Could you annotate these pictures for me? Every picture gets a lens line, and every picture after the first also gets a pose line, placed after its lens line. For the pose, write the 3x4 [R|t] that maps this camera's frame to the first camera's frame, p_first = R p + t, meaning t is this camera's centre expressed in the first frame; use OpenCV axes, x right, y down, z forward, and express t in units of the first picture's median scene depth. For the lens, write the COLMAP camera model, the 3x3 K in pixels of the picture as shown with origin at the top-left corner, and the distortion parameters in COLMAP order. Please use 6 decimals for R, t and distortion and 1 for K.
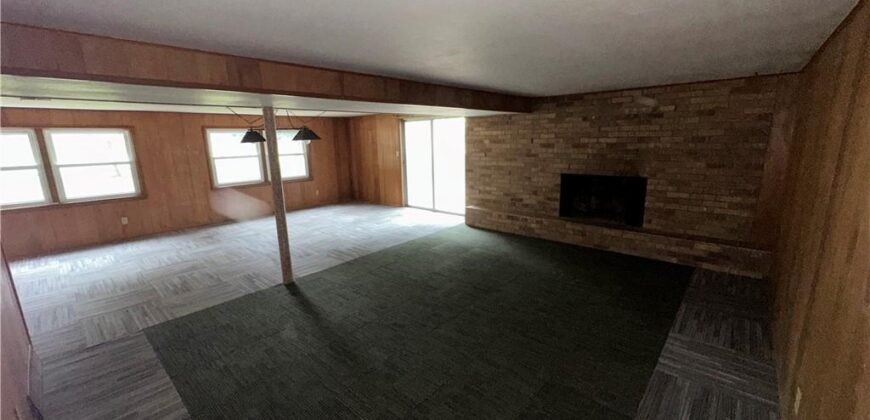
lens RADIAL K [[347.2, 0, 434.7], [0, 347.2, 211.8], [0, 0, 1]] dist [-0.000476, 0.000201]
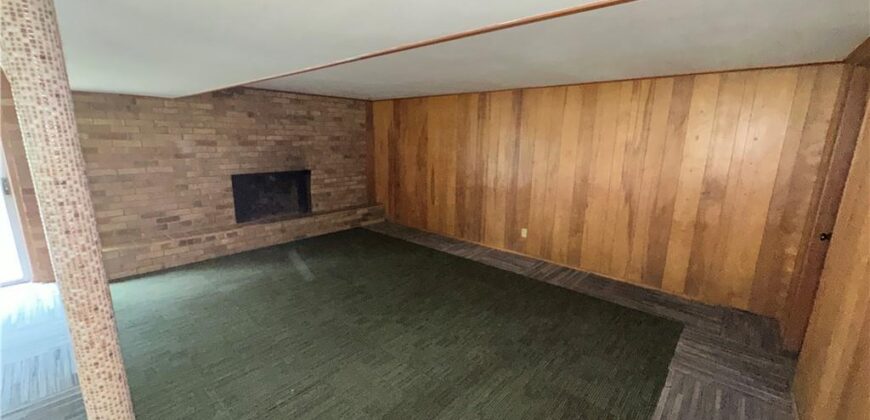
lens RADIAL K [[347.2, 0, 434.5], [0, 347.2, 210.0], [0, 0, 1]] dist [-0.000476, 0.000201]
pose [[0.001076, -0.184715, 0.982792, -0.541151], [0.194107, 0.964138, 0.180996, -0.089909], [-0.980980, 0.190572, 0.036892, 0.515685]]
